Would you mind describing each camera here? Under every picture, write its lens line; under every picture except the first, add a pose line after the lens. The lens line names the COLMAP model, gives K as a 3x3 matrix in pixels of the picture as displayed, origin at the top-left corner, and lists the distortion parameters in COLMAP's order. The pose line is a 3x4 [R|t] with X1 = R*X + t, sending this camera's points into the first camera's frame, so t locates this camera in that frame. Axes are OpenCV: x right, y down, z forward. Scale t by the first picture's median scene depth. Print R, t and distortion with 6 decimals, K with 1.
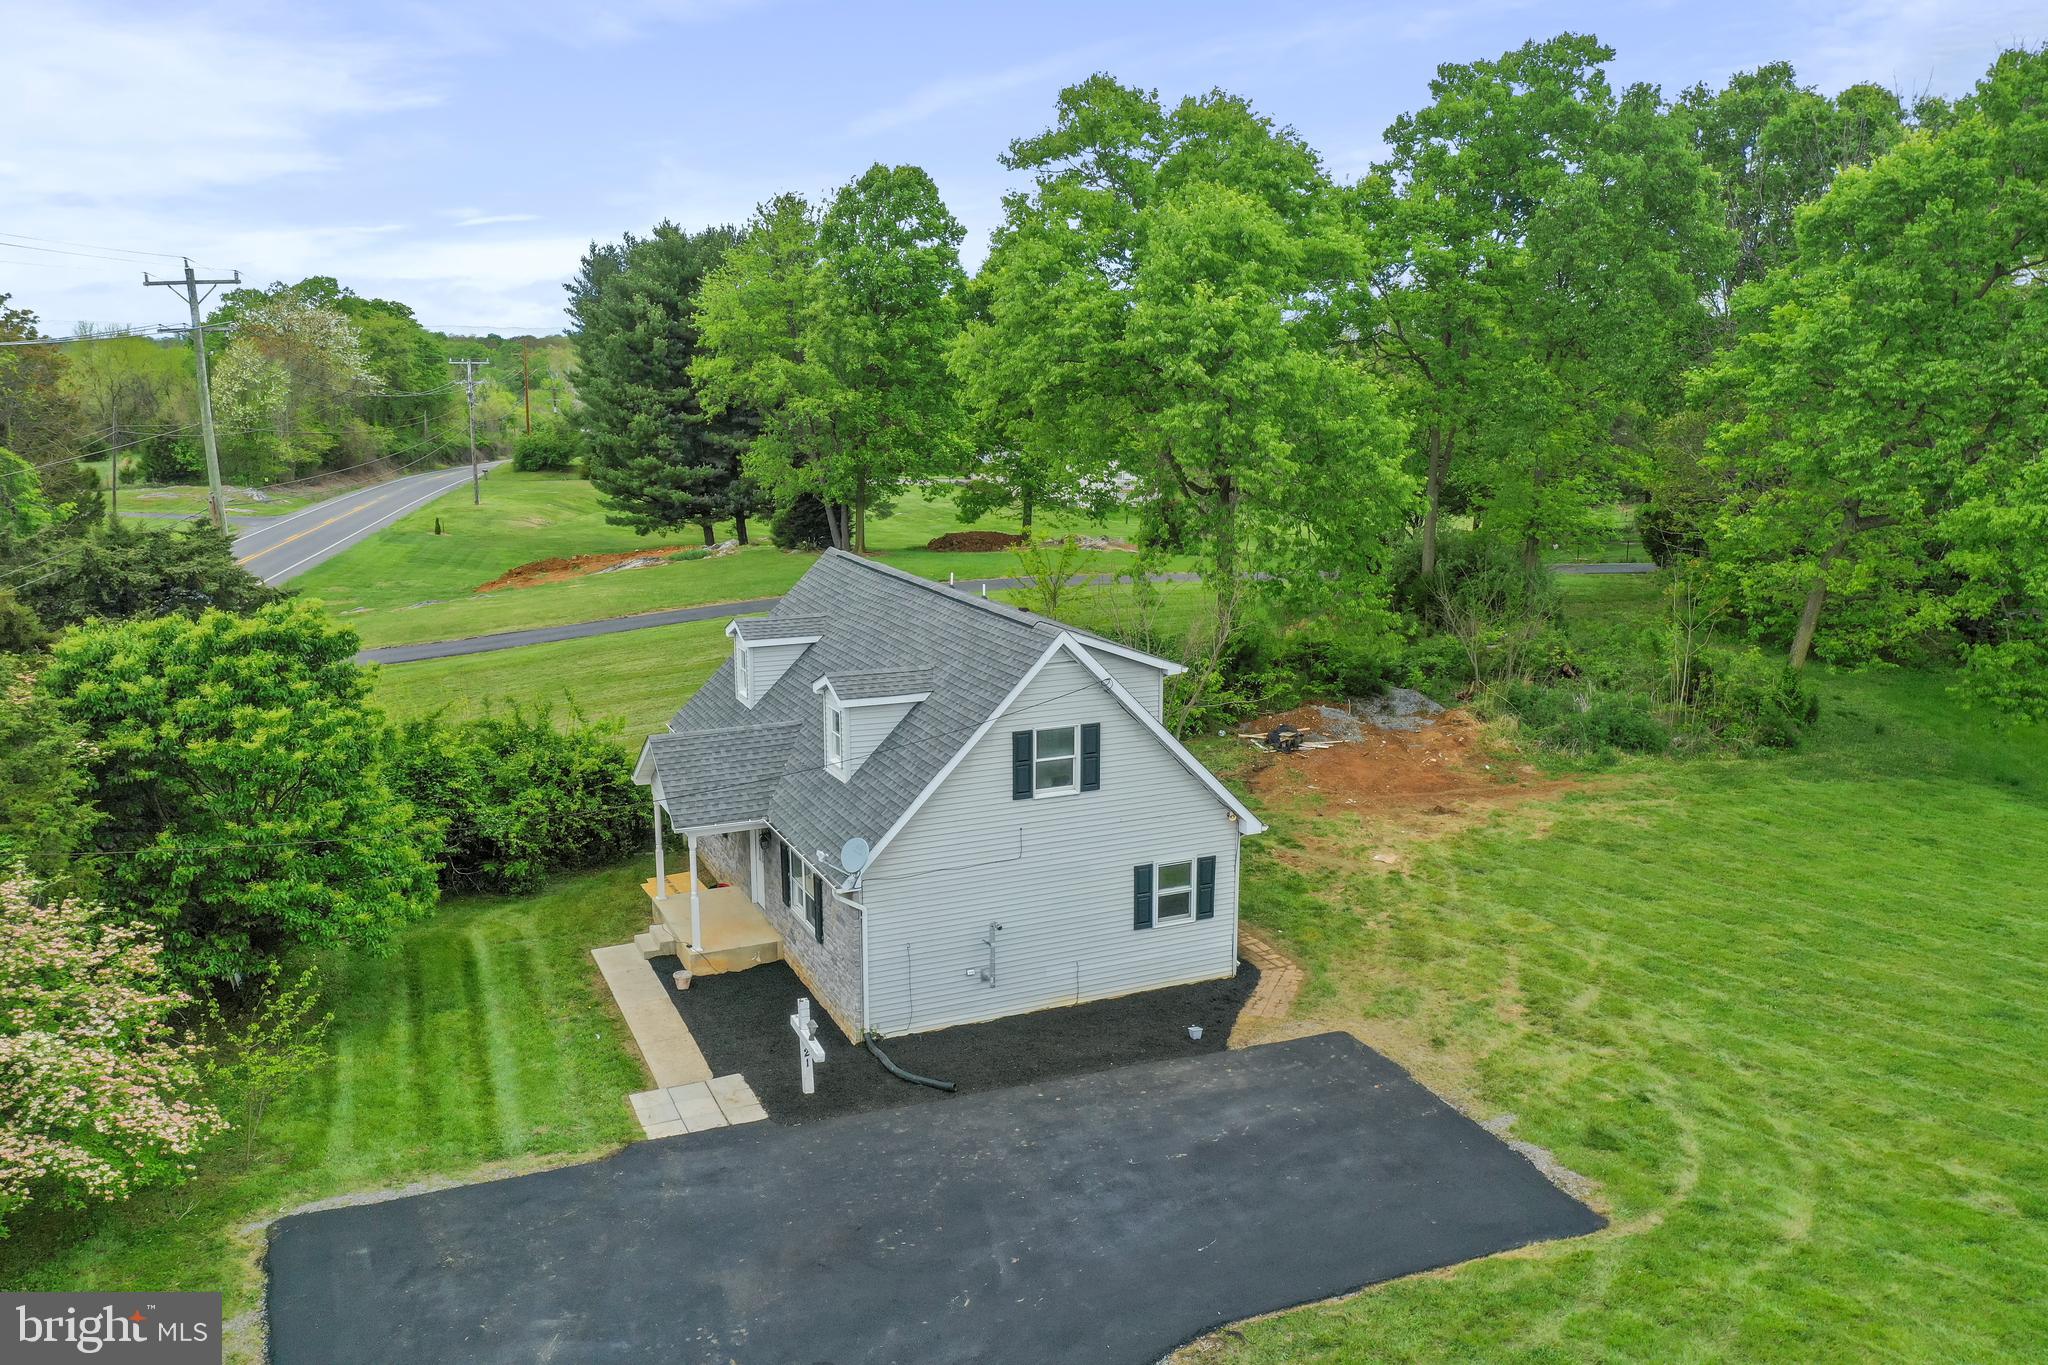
lens RADIAL K [[1629.6, 0, 1024.0], [0, 1629.6, 682.5], [0, 0, 1]] dist [-0.001392, -0.000626]
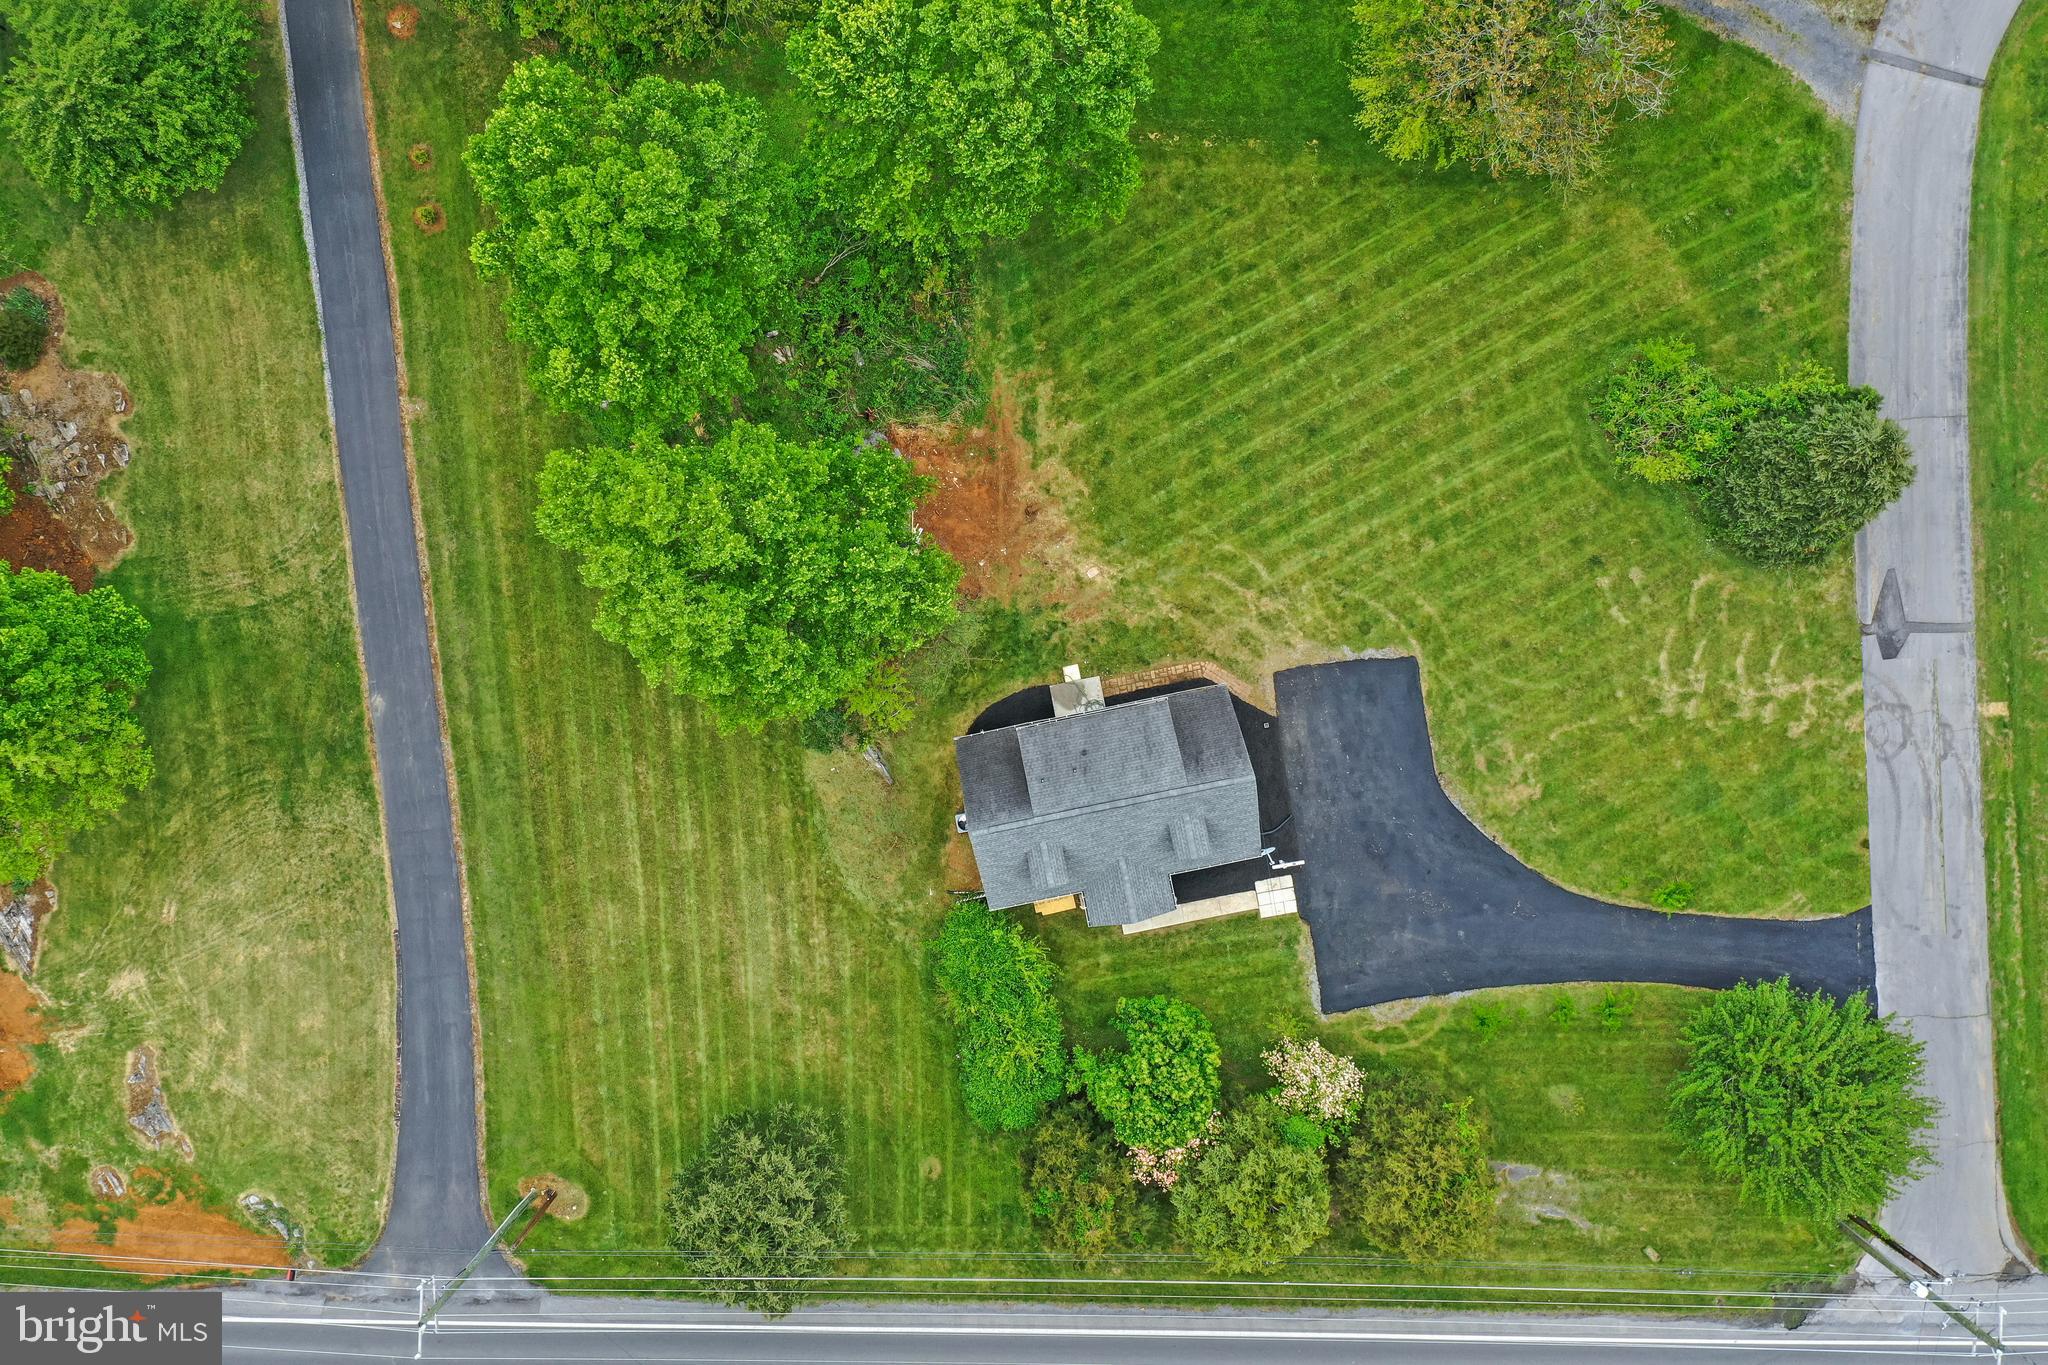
lens RADIAL K [[1629.6, 0, 1024.0], [0, 1629.6, 682.5], [0, 0, 1]] dist [-0.001392, -0.000626]
pose [[0.219137, -0.975604, -0.013274, 0.113715], [0.200388, 0.031688, 0.979204, -2.477935], [-0.954894, -0.217240, 0.202444, 0.781484]]
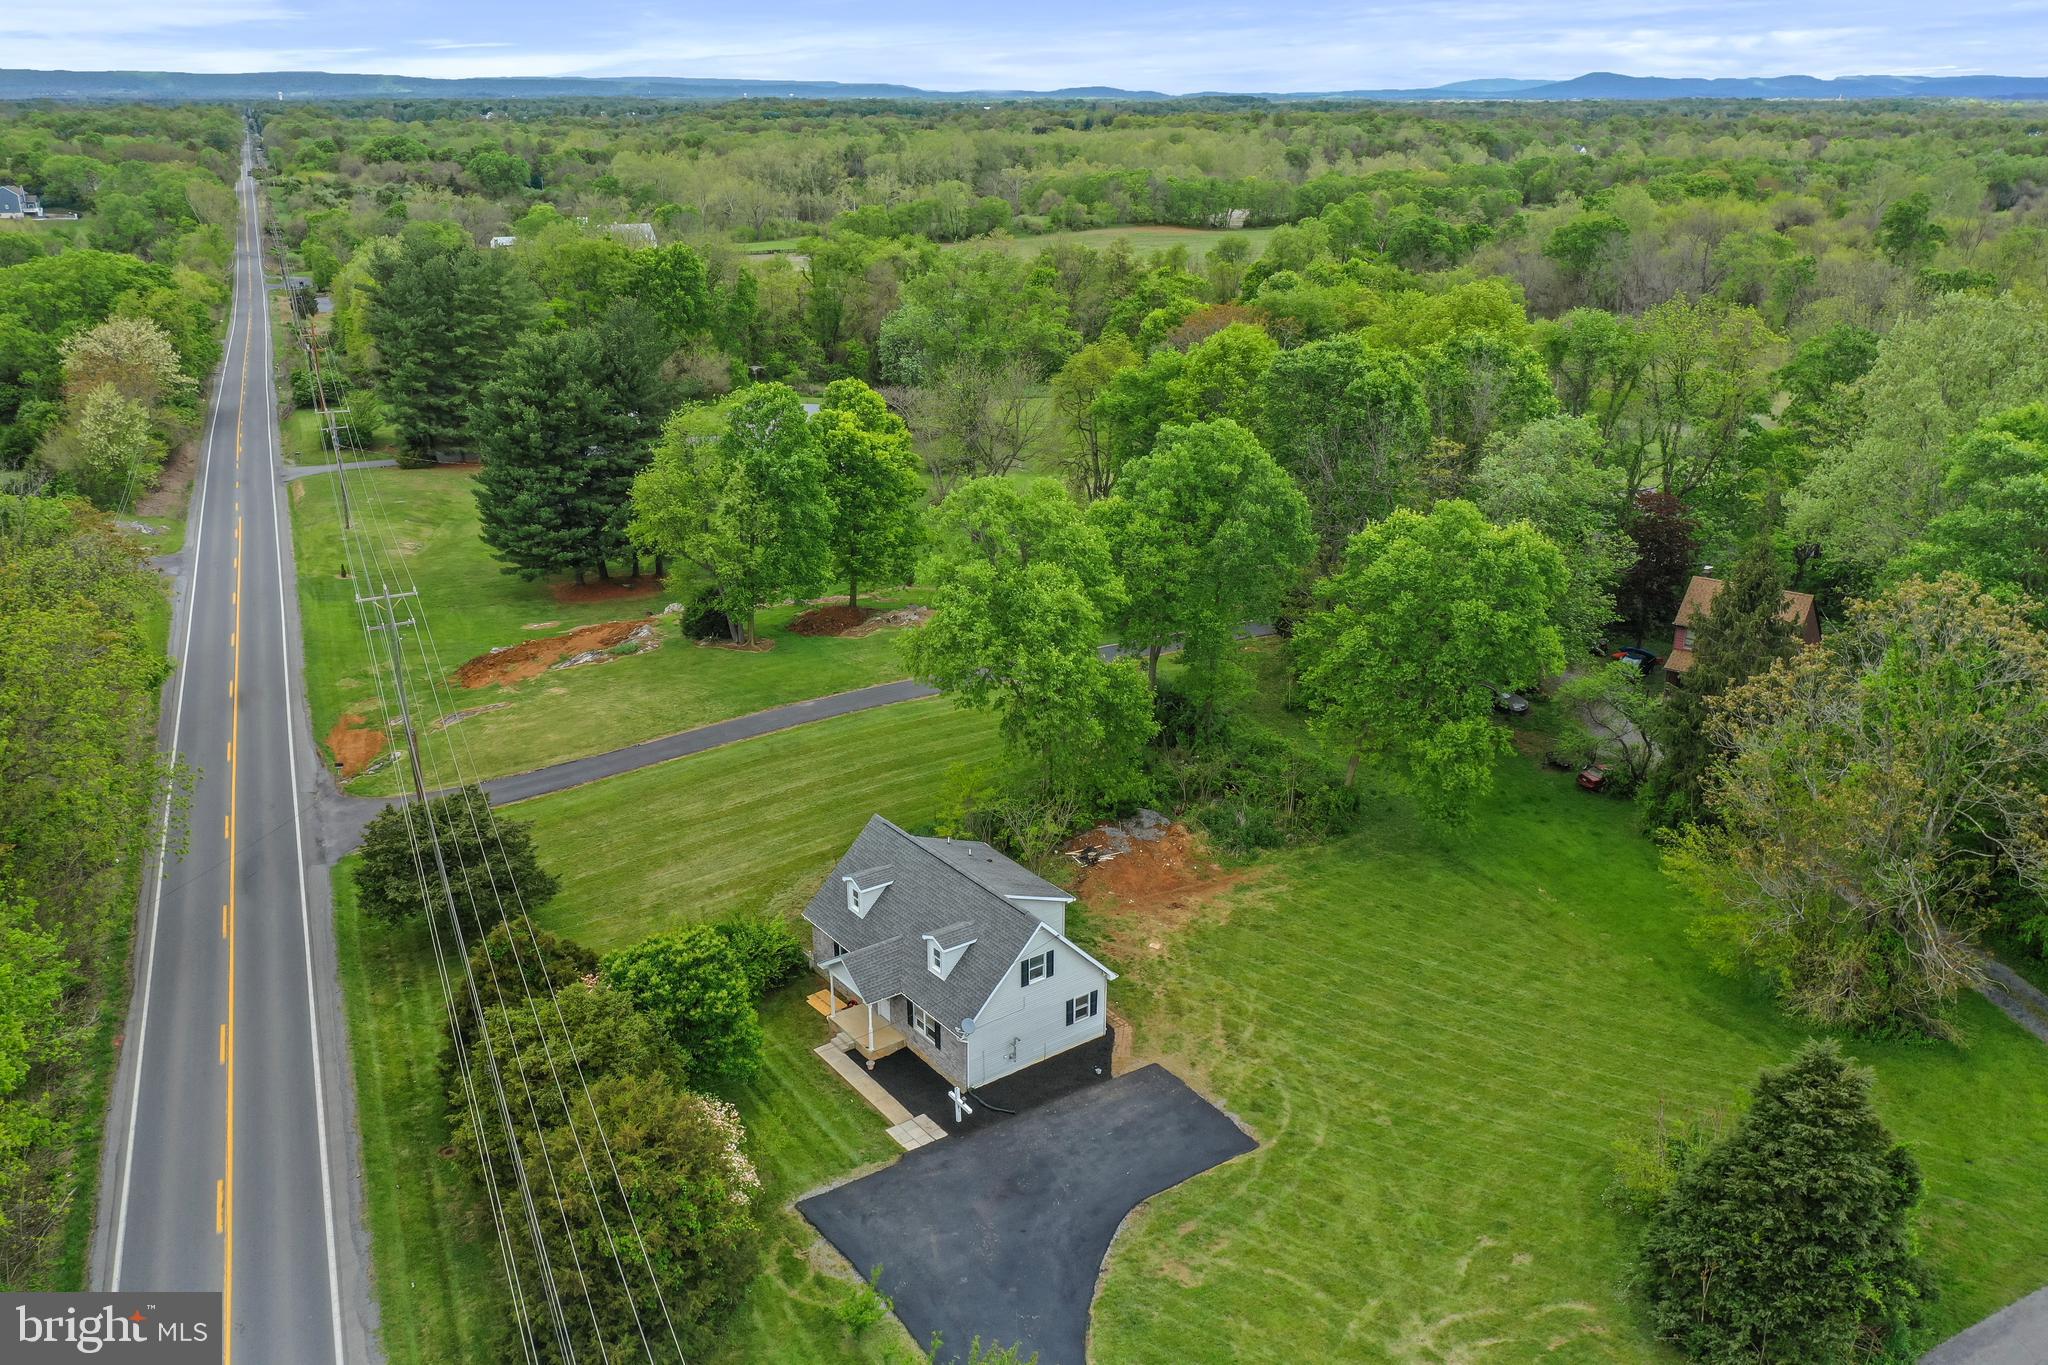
lens RADIAL K [[1629.6, 0, 1024.0], [0, 1629.6, 682.5], [0, 0, 1]] dist [-0.001392, -0.000626]
pose [[0.977443, -0.069825, 0.199322, -0.421518], [0.039697, 0.987686, 0.151330, -0.688532], [-0.207435, -0.140004, 0.968179, -1.184551]]
